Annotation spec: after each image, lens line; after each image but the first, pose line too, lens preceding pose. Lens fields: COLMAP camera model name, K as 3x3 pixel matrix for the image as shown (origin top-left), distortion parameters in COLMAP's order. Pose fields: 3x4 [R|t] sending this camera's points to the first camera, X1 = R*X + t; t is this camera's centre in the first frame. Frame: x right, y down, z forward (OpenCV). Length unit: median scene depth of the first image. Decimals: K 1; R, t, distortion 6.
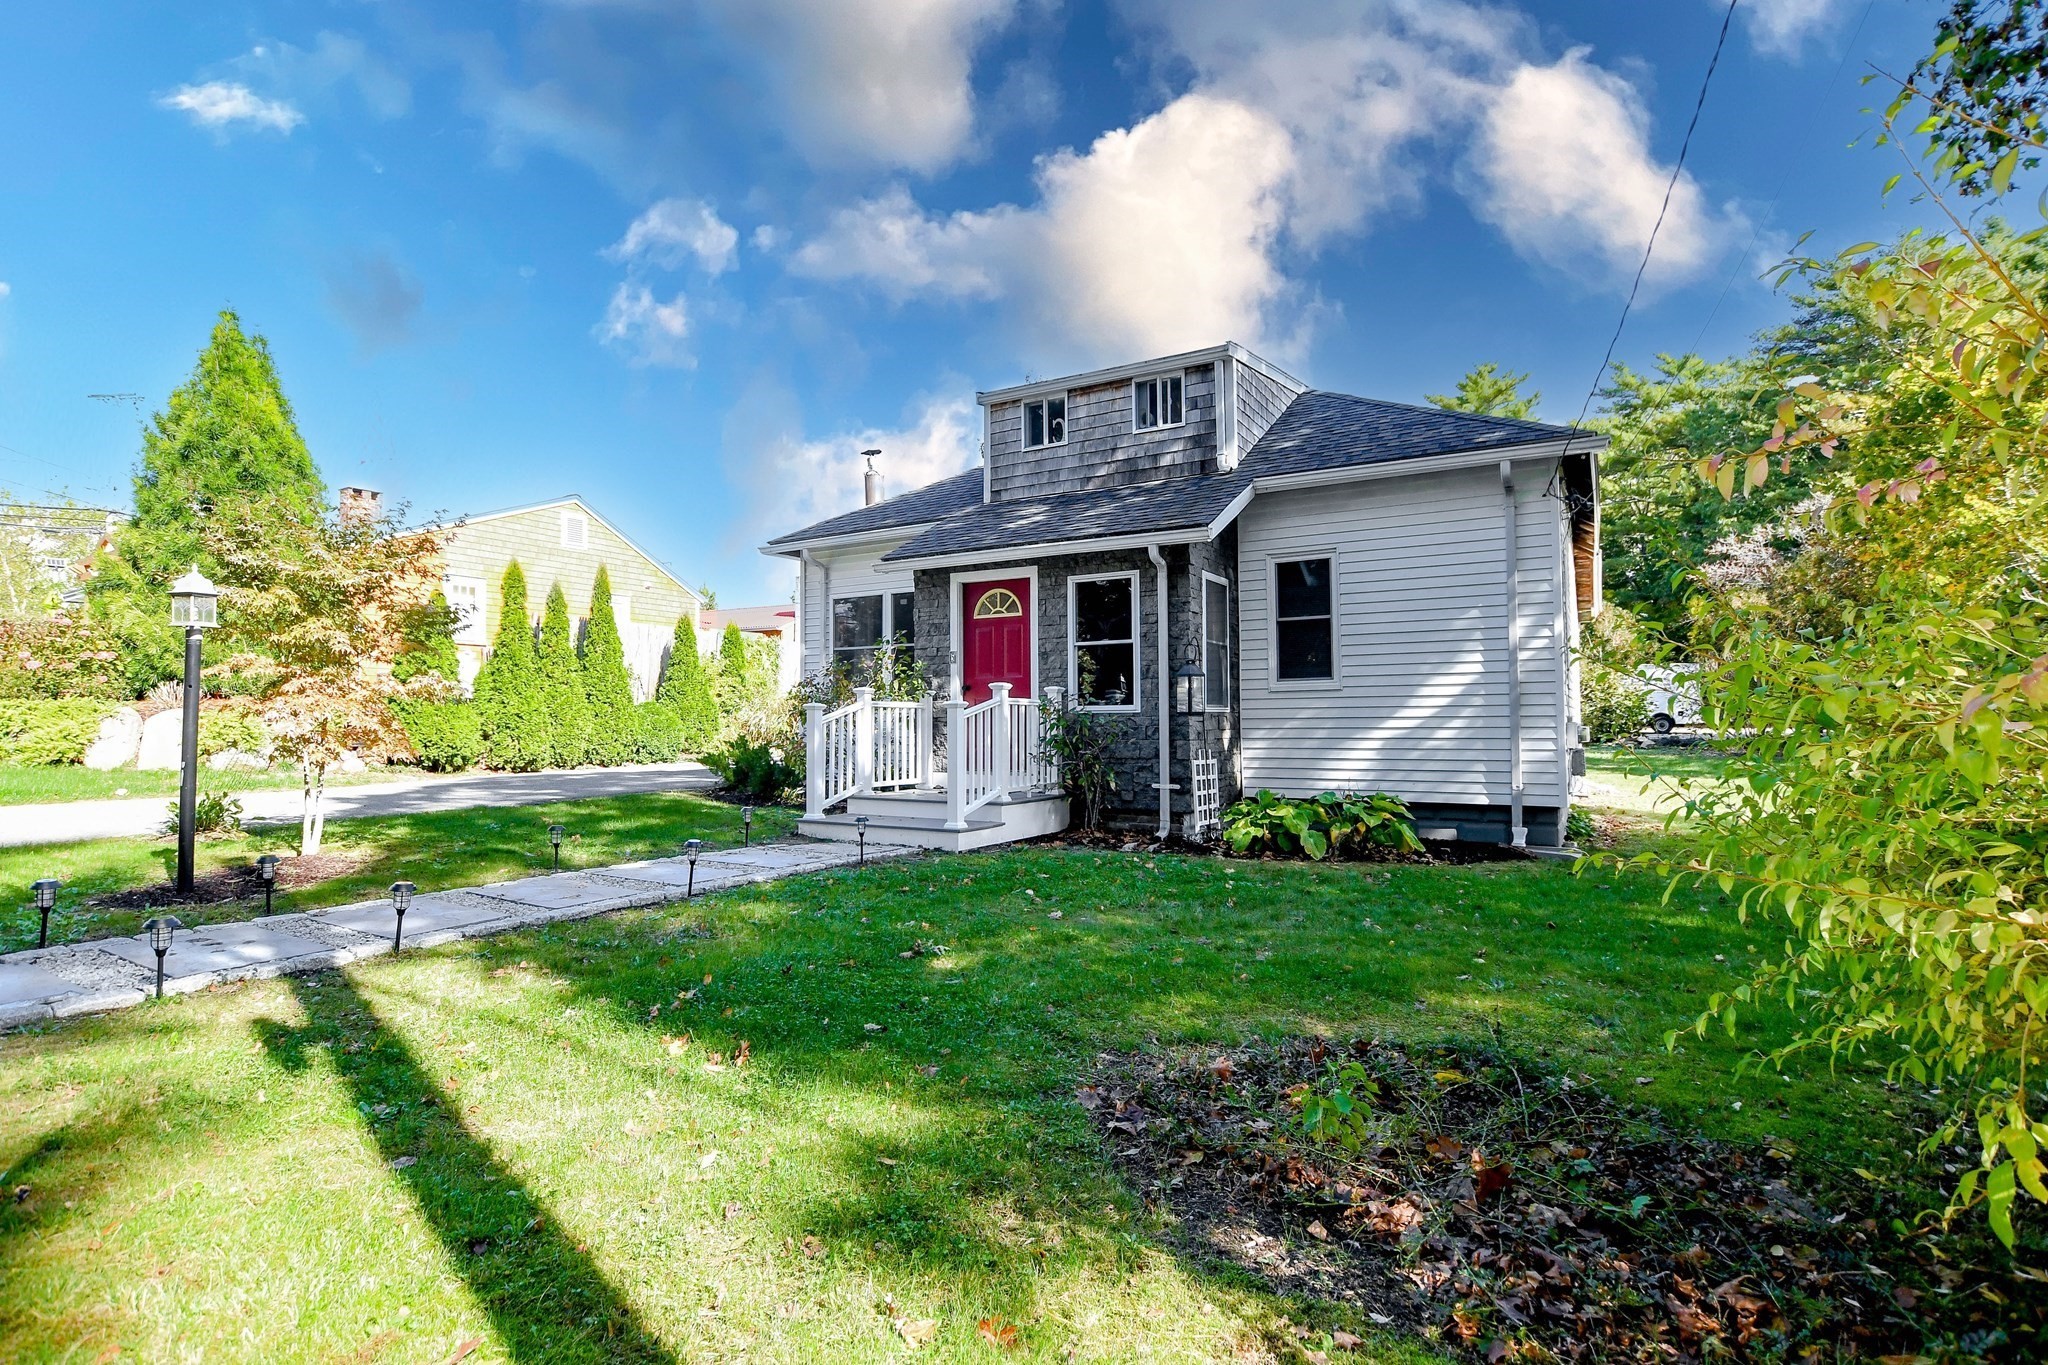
lens RADIAL K [[971.1, 0, 1028.8], [0, 971.1, 678.1], [0, 0, 1]] dist [-0.002097, 0.000141]
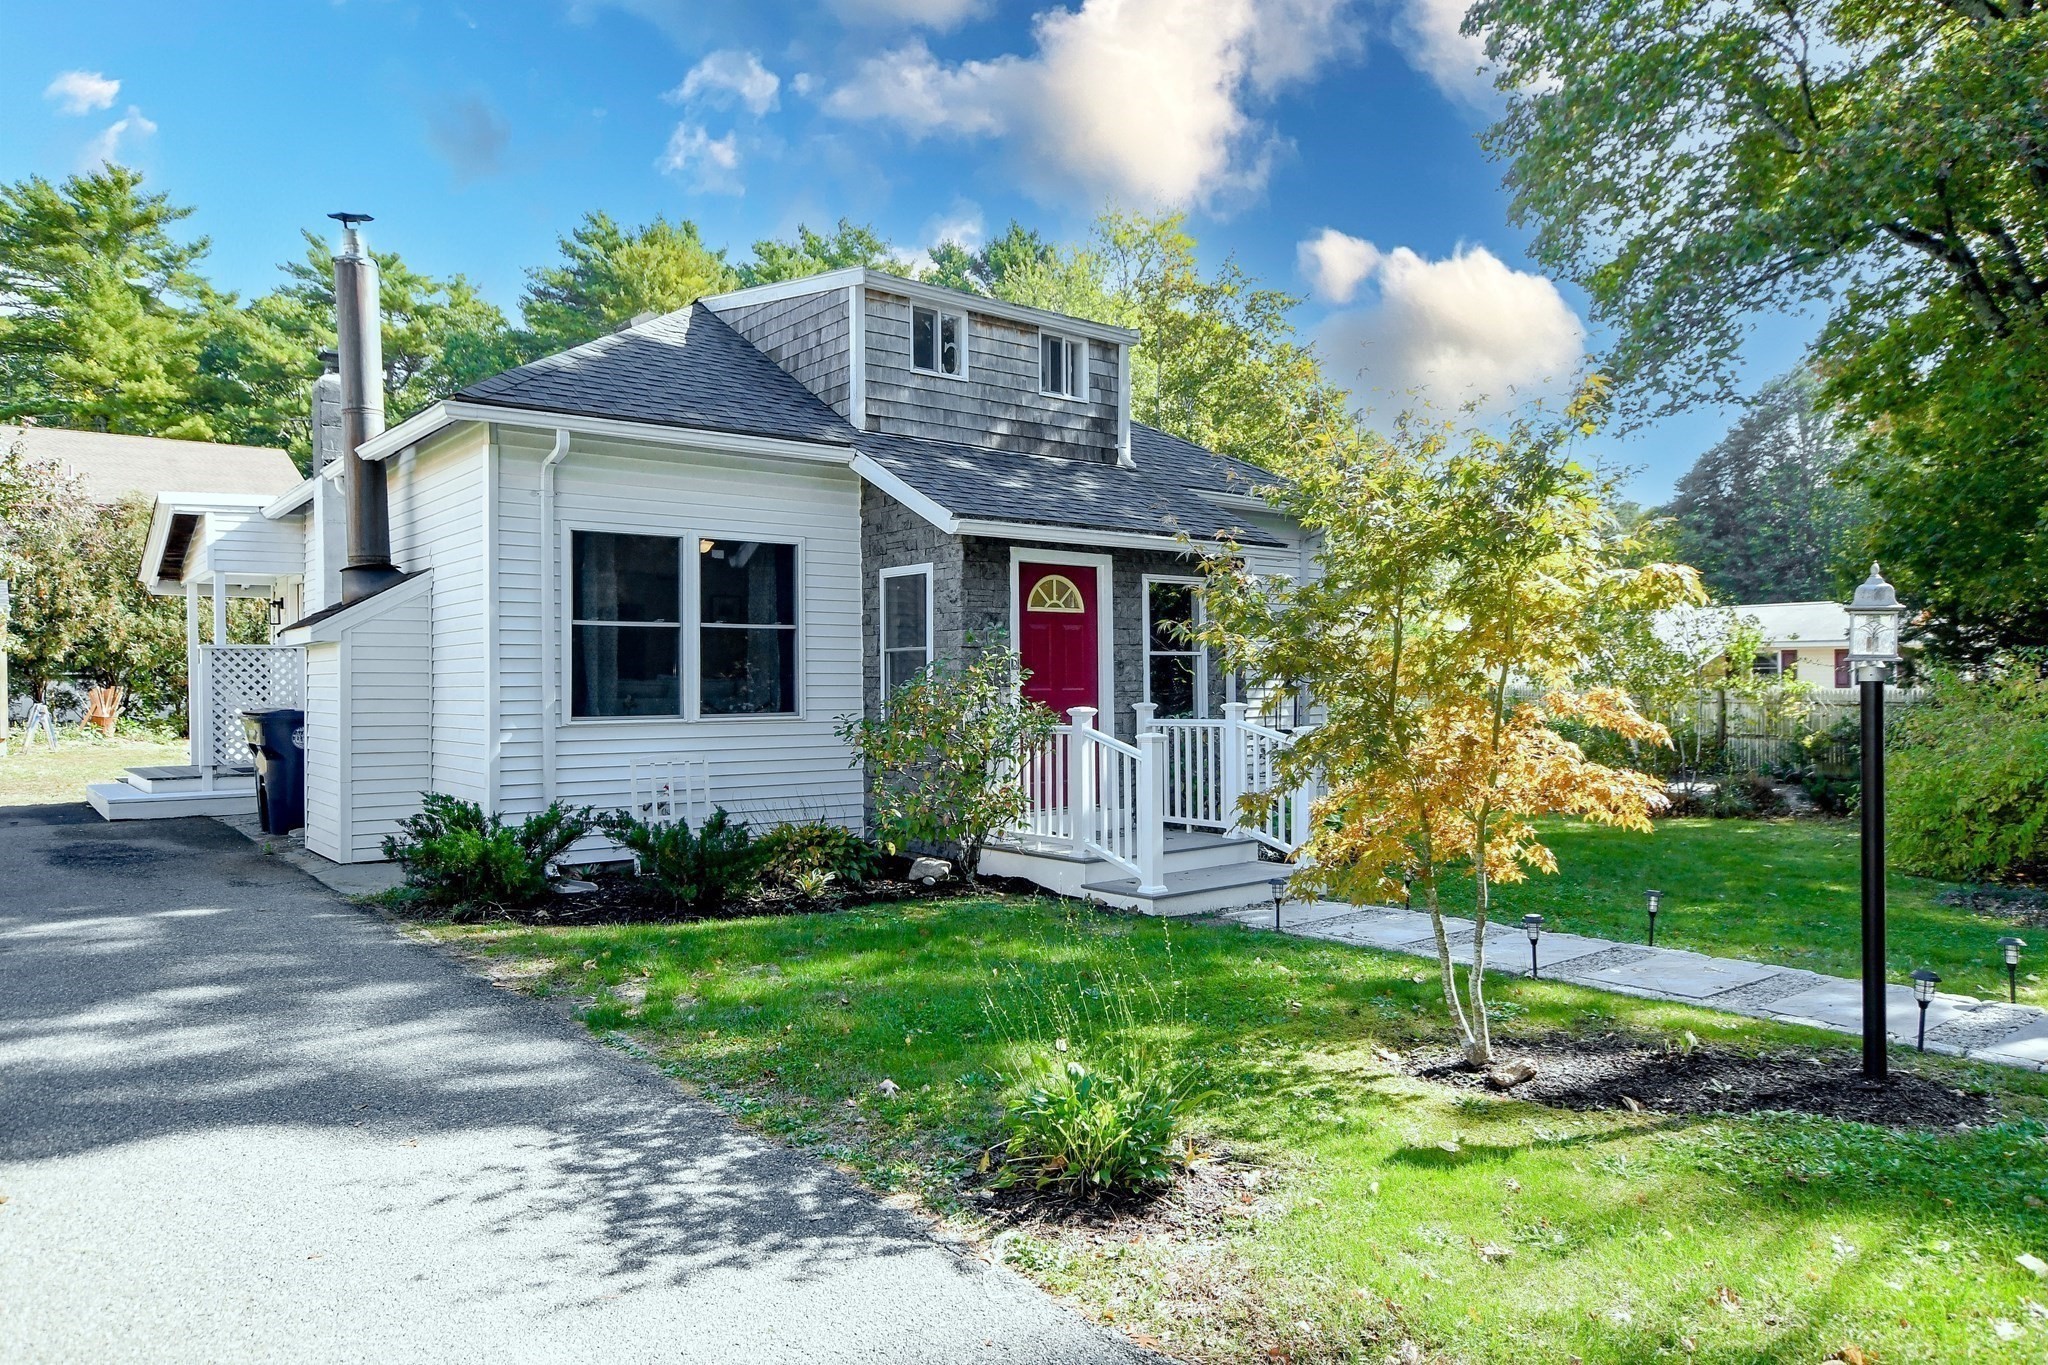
lens RADIAL K [[1317.7, 0, 1030.8], [0, 1317.7, 675.6], [0, 0, 1]] dist [-0.003250, 0.003285]
pose [[0.350520, 0.007668, 0.936524, -1.043855], [-0.032347, 0.999469, 0.003924, -0.015744], [-0.935997, -0.031669, 0.350582, 0.659220]]
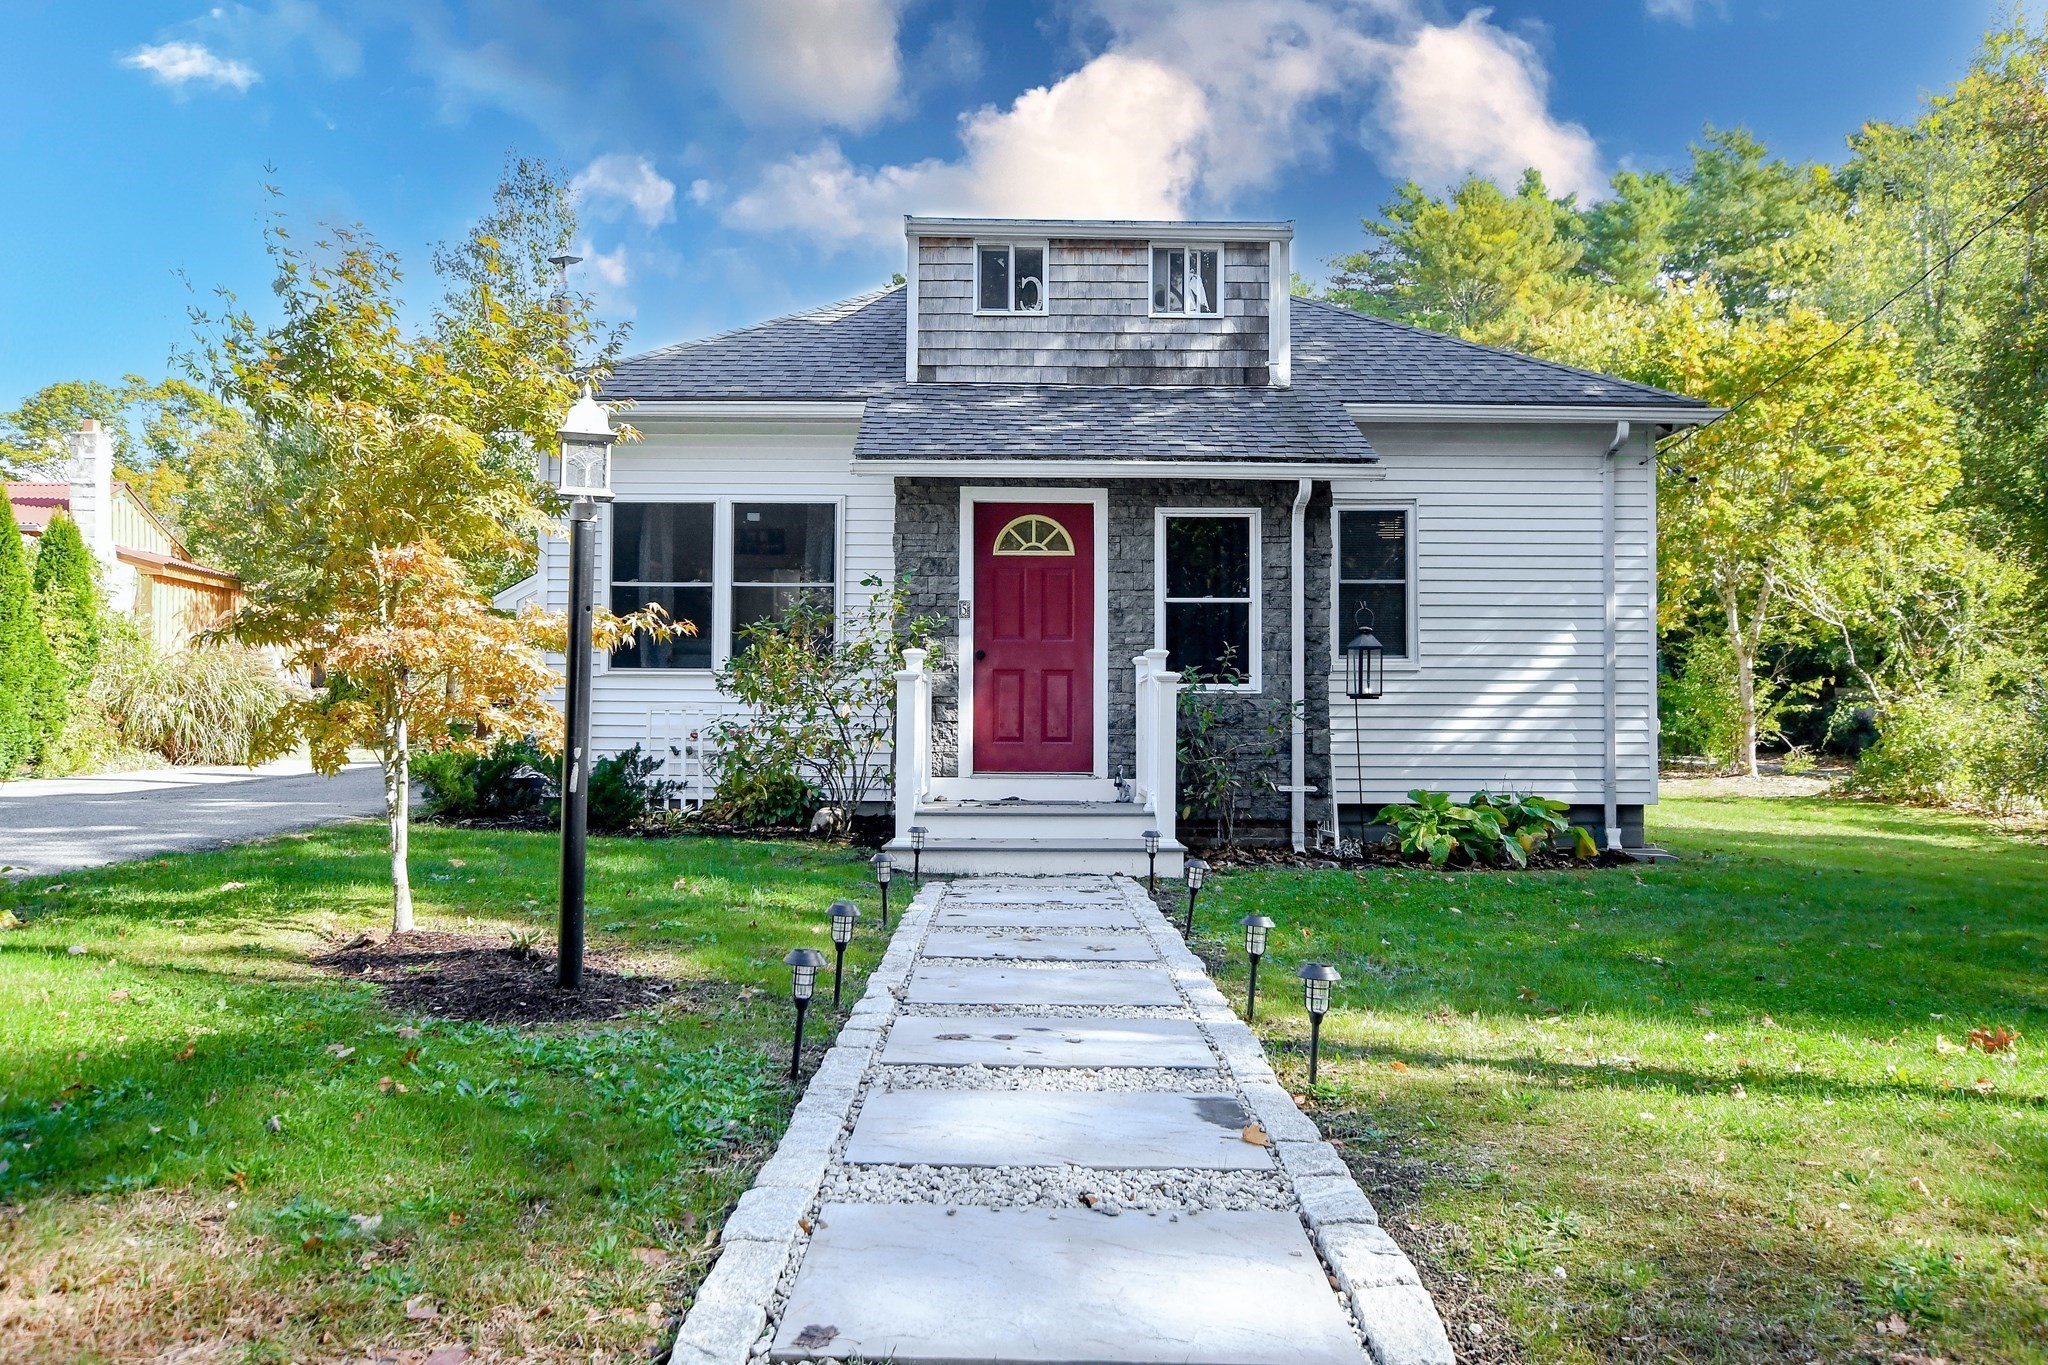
lens RADIAL K [[1509.6, 0, 1019.5], [0, 1509.6, 678.6], [0, 0, 1]] dist [-0.001928, -0.001317]
pose [[0.861245, 0.022914, 0.507673, -0.603921], [-0.031122, 0.999486, 0.007686, 0.018428], [-0.507236, -0.022419, 0.861516, 0.063058]]
